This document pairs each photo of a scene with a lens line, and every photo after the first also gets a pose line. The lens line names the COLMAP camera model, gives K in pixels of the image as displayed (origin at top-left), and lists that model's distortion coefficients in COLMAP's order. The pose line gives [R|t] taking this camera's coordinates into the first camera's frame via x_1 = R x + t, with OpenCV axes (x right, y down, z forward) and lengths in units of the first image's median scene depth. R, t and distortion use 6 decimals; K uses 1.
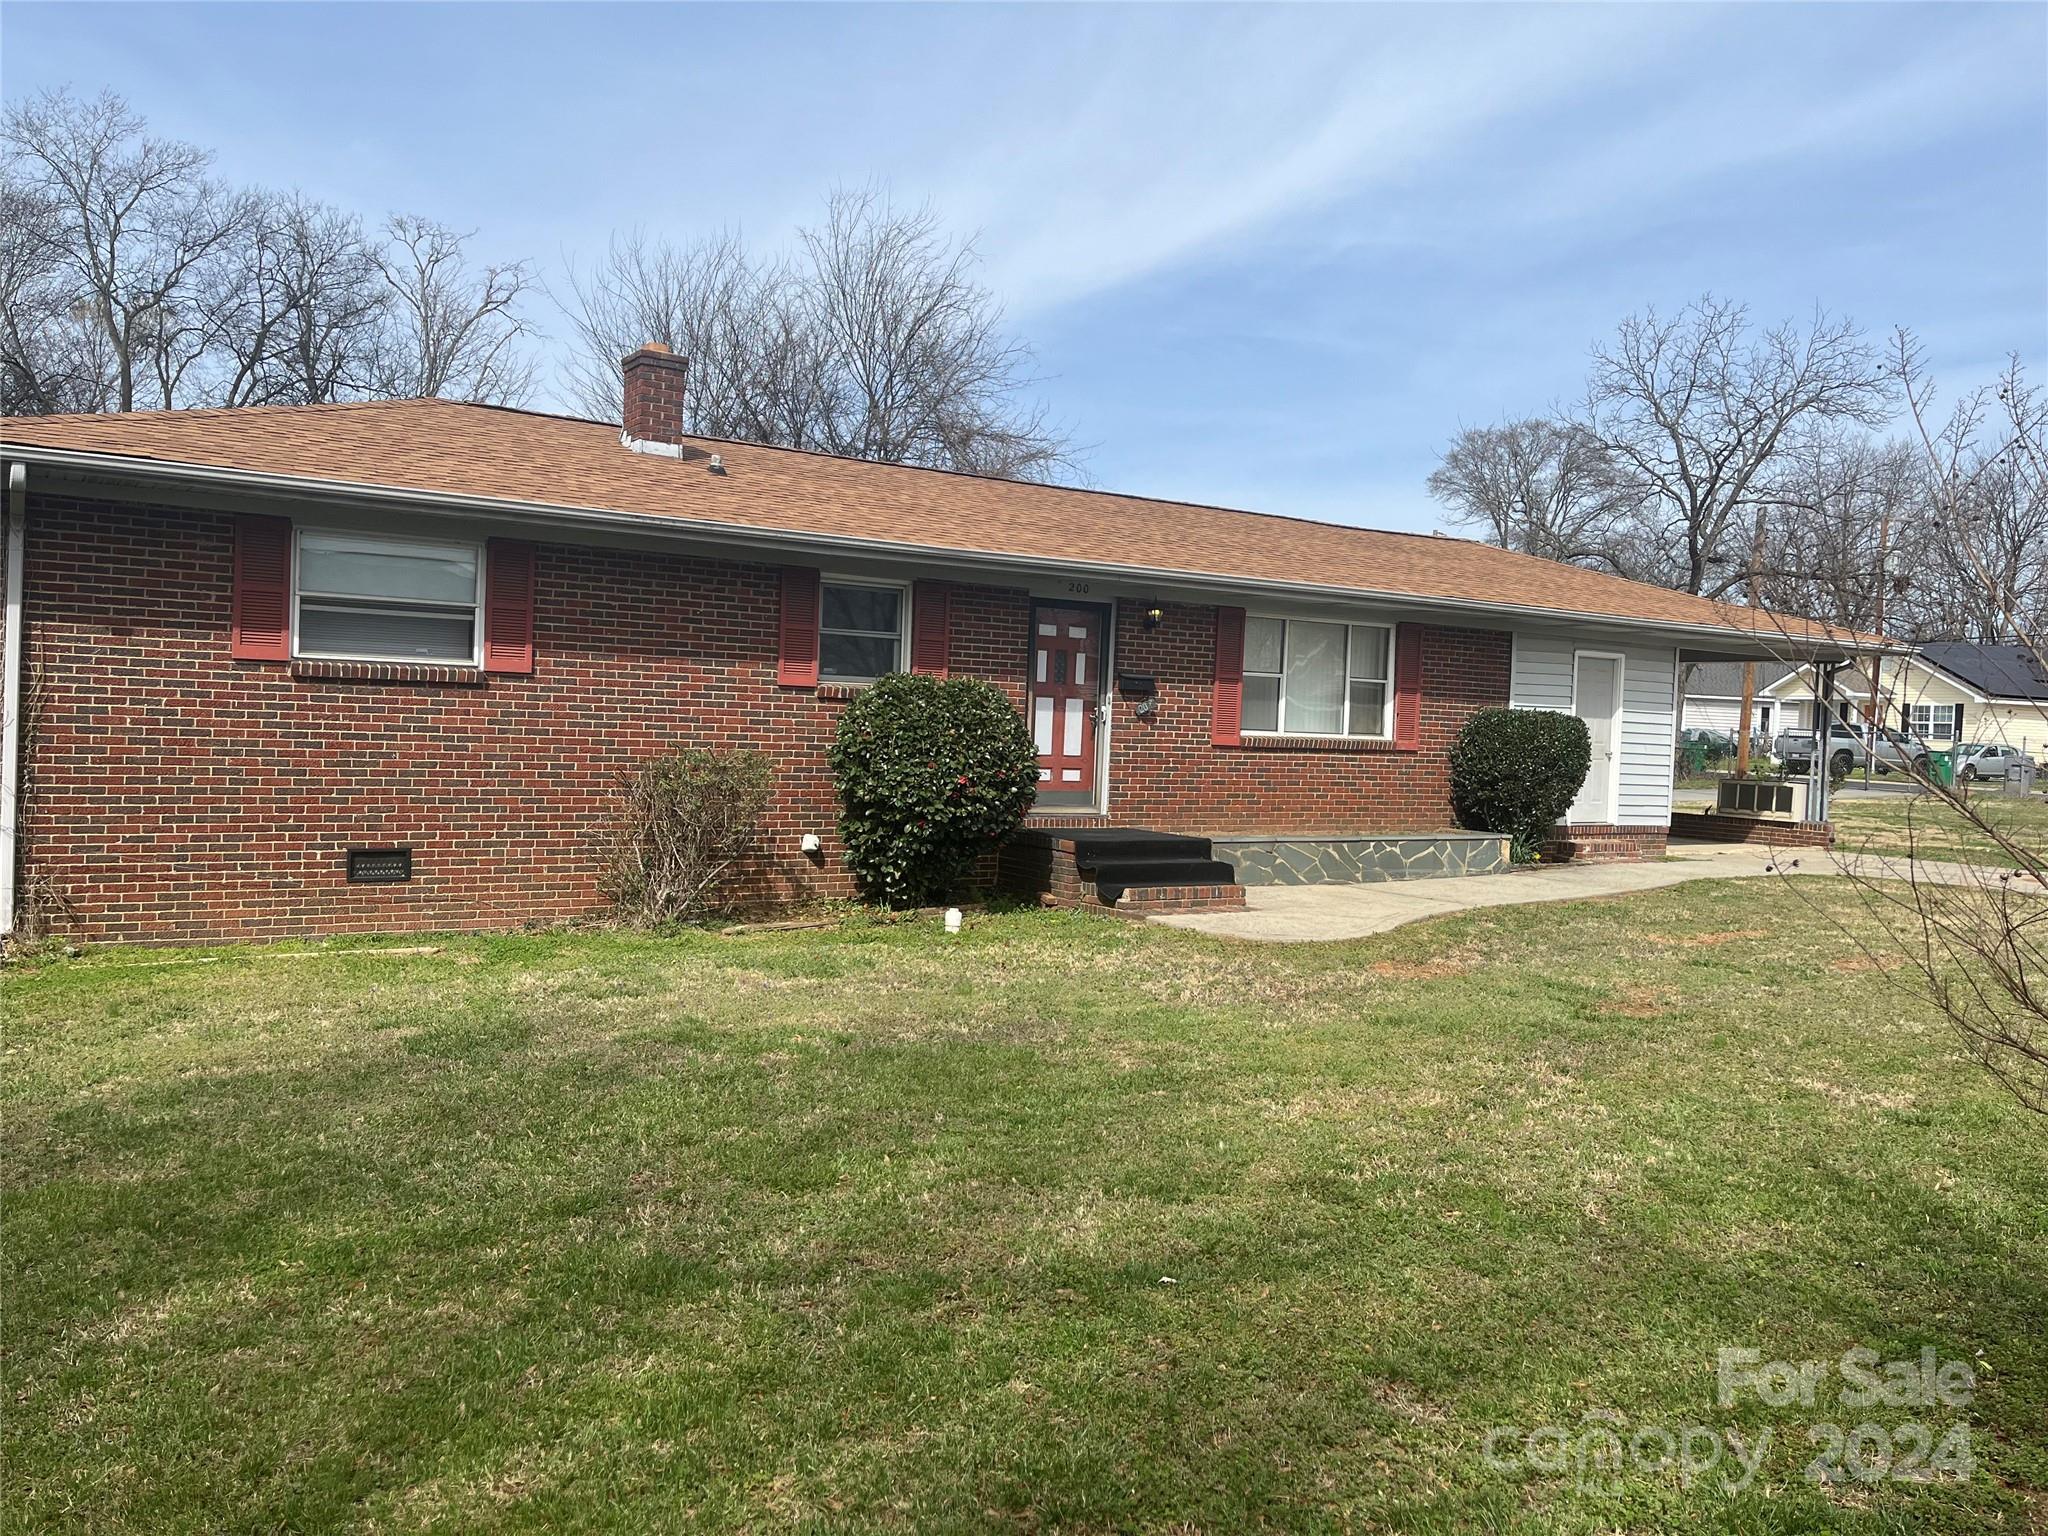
lens RADIAL K [[1559.2, 0, 1023.8], [0, 1559.2, 774.7], [0, 0, 1]] dist [0.072390, -0.099331]
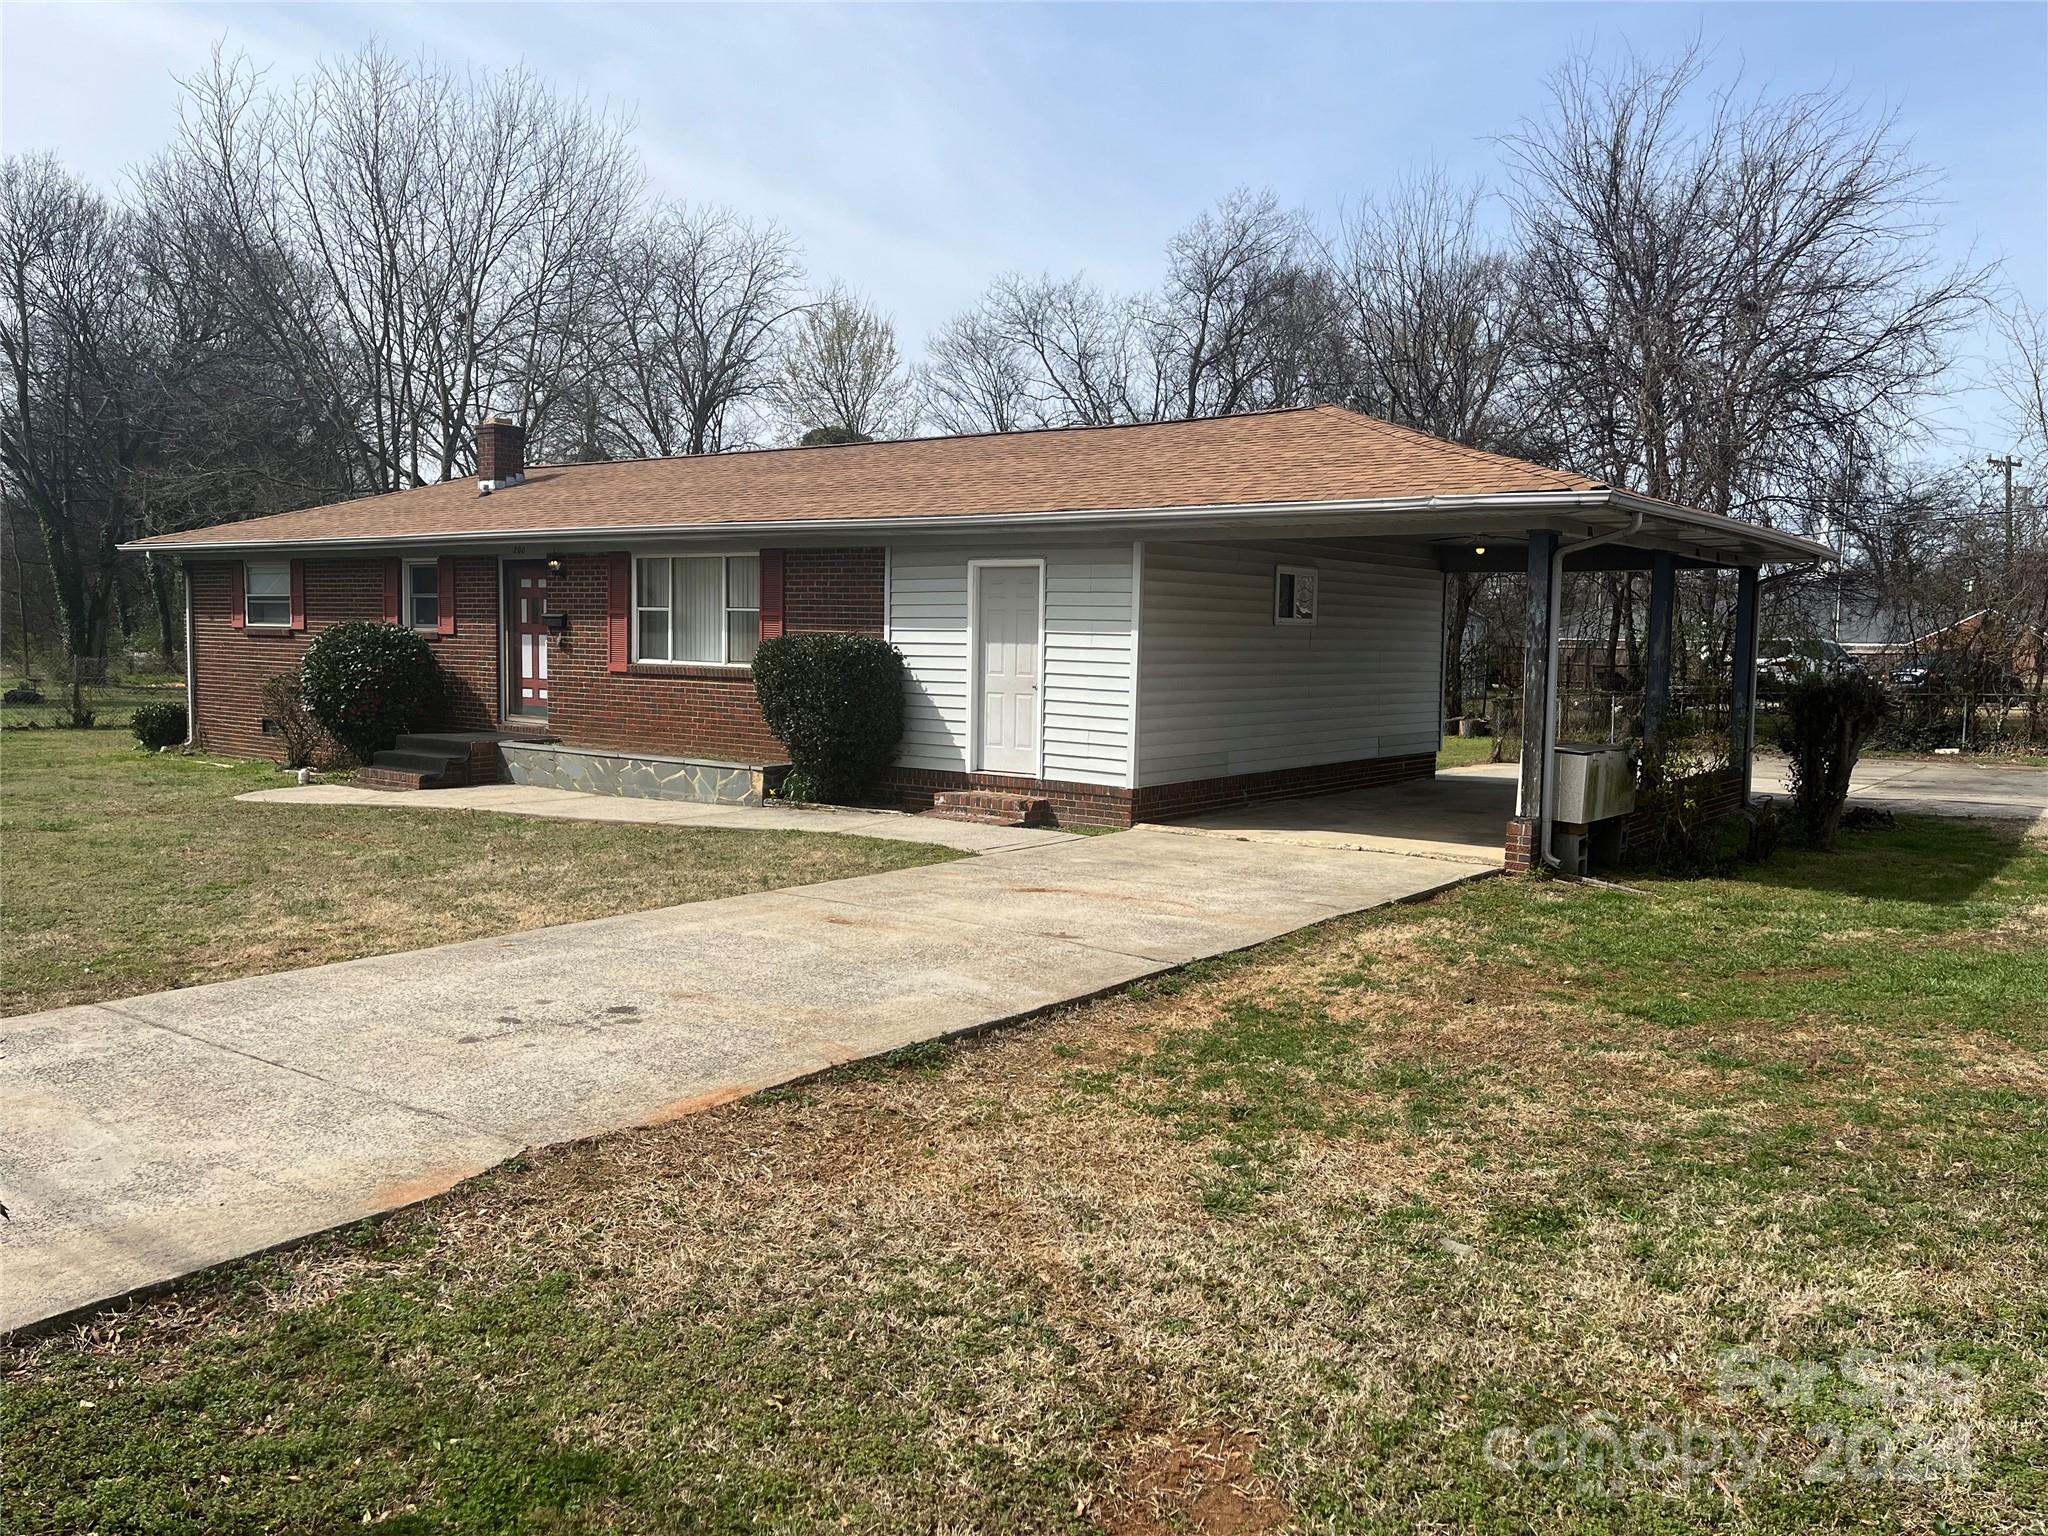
lens RADIAL K [[1559.2, 0, 1014.5], [0, 1559.2, 760.8], [0, 0, 1]] dist [0.072390, -0.099331]
pose [[0.361424, 0.044881, -0.931321, 1.335084], [-0.037214, 0.998739, 0.033688, -0.002837], [0.931658, 0.022483, 0.362639, 0.859104]]
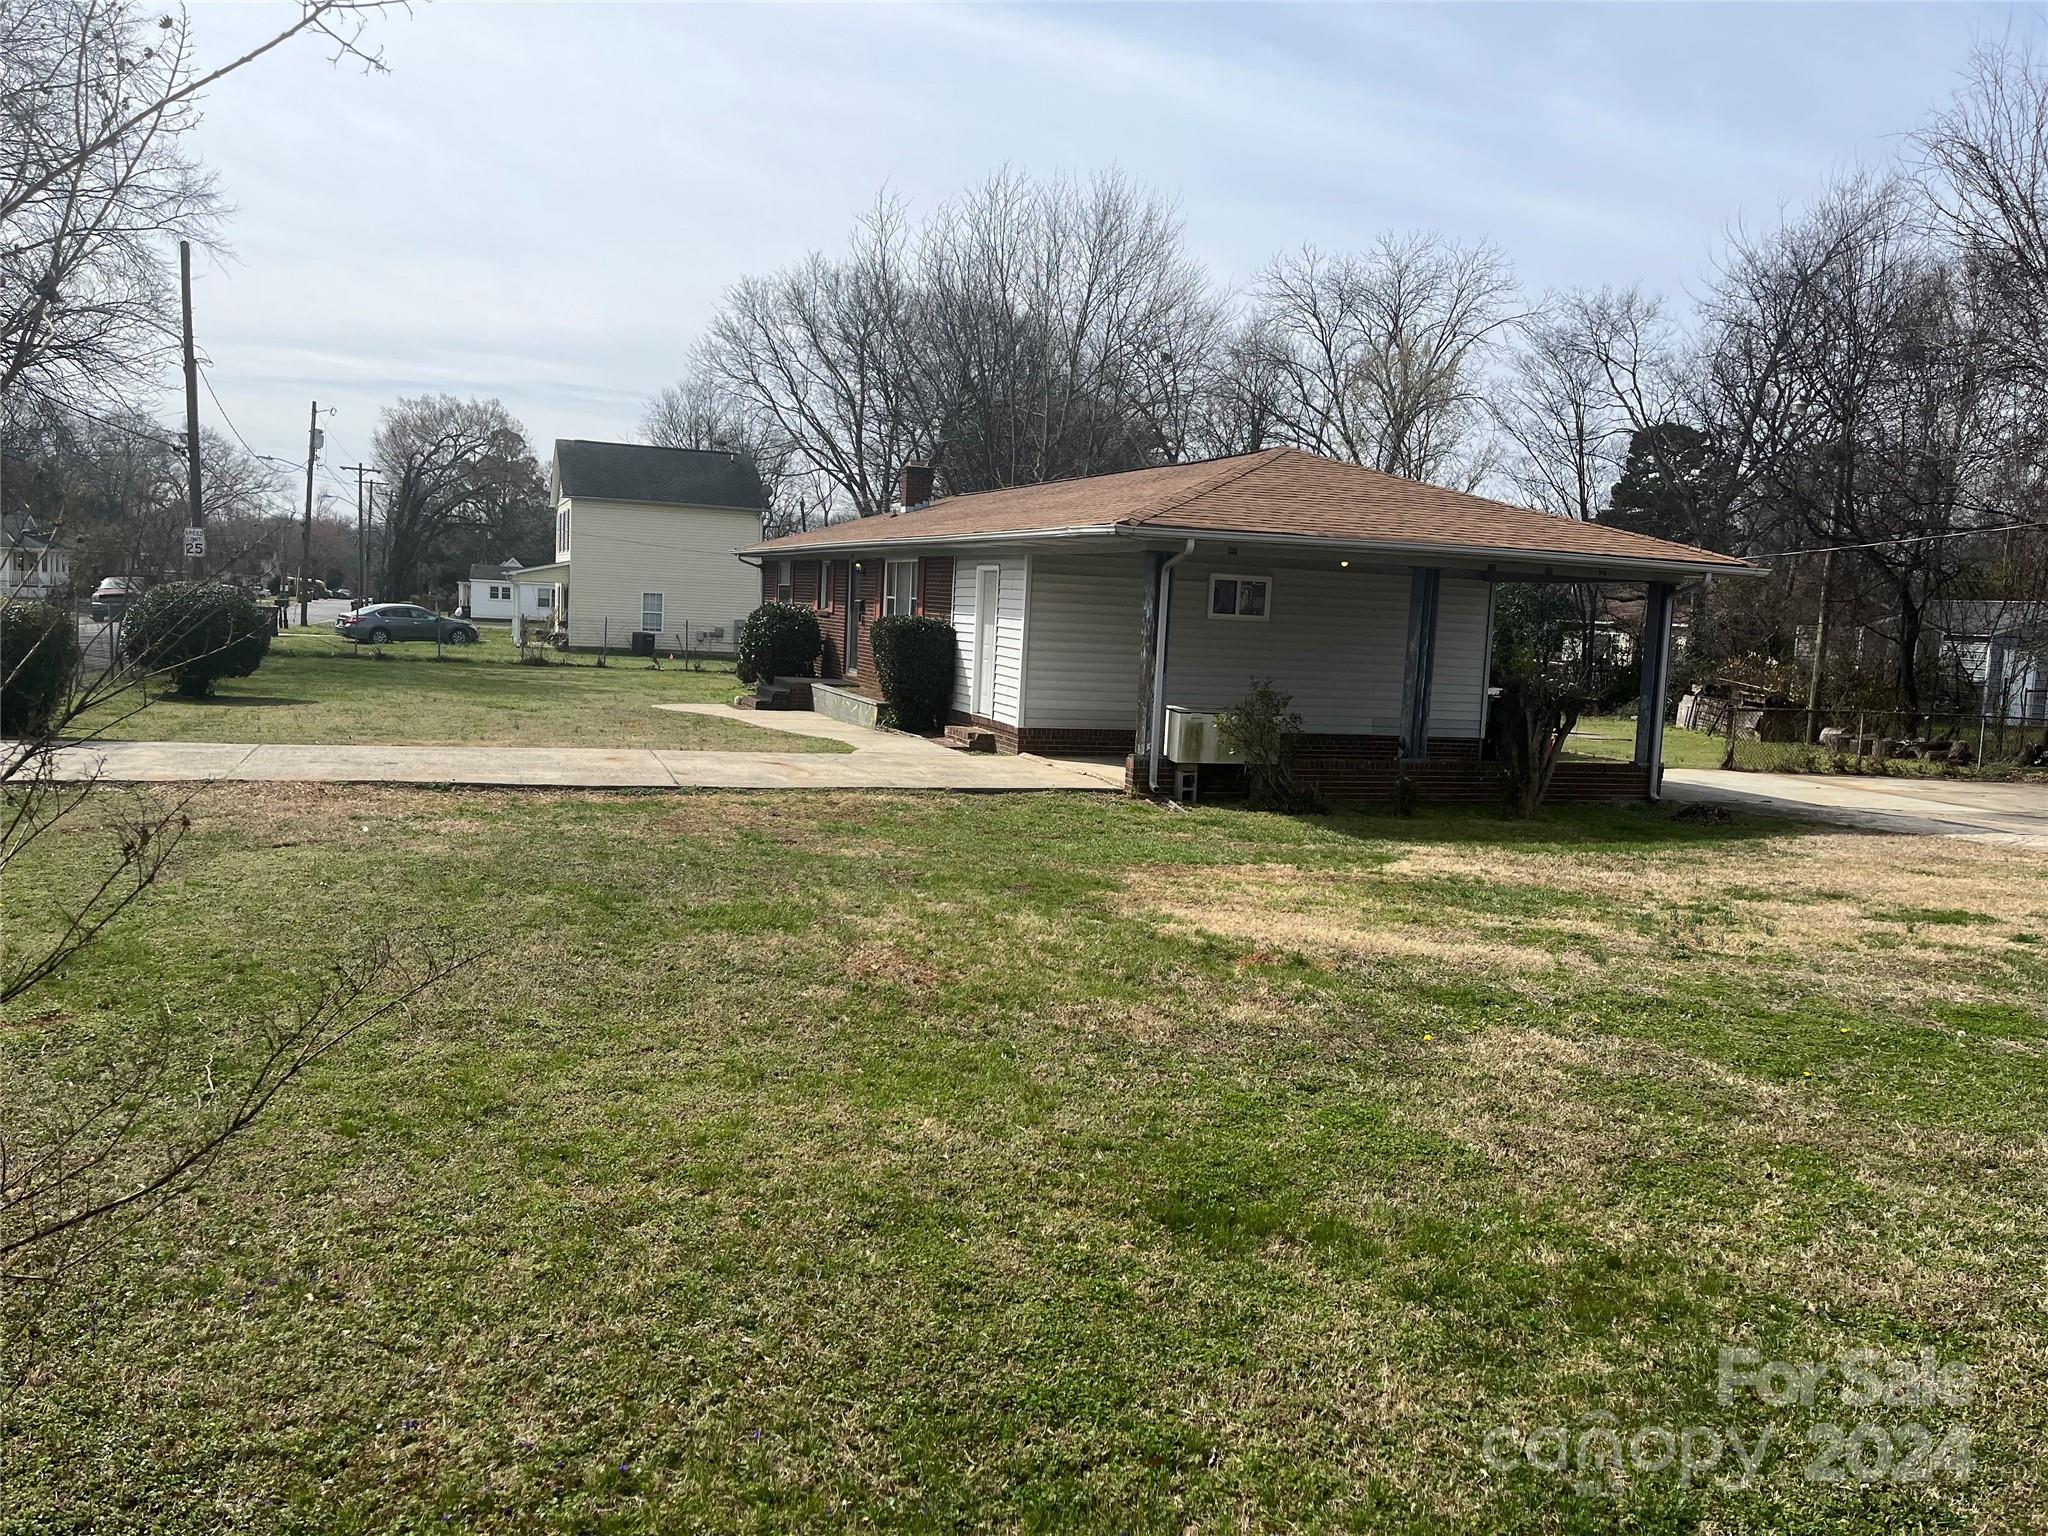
lens RADIAL K [[1559.2, 0, 1015.0], [0, 1559.2, 763.2], [0, 0, 1]] dist [0.072390, -0.099331]
pose [[-0.200821, 0.052855, -0.978201, 1.796789], [-0.093185, 0.992985, 0.072785, -0.023701], [0.975186, 0.105771, -0.194487, 1.523884]]
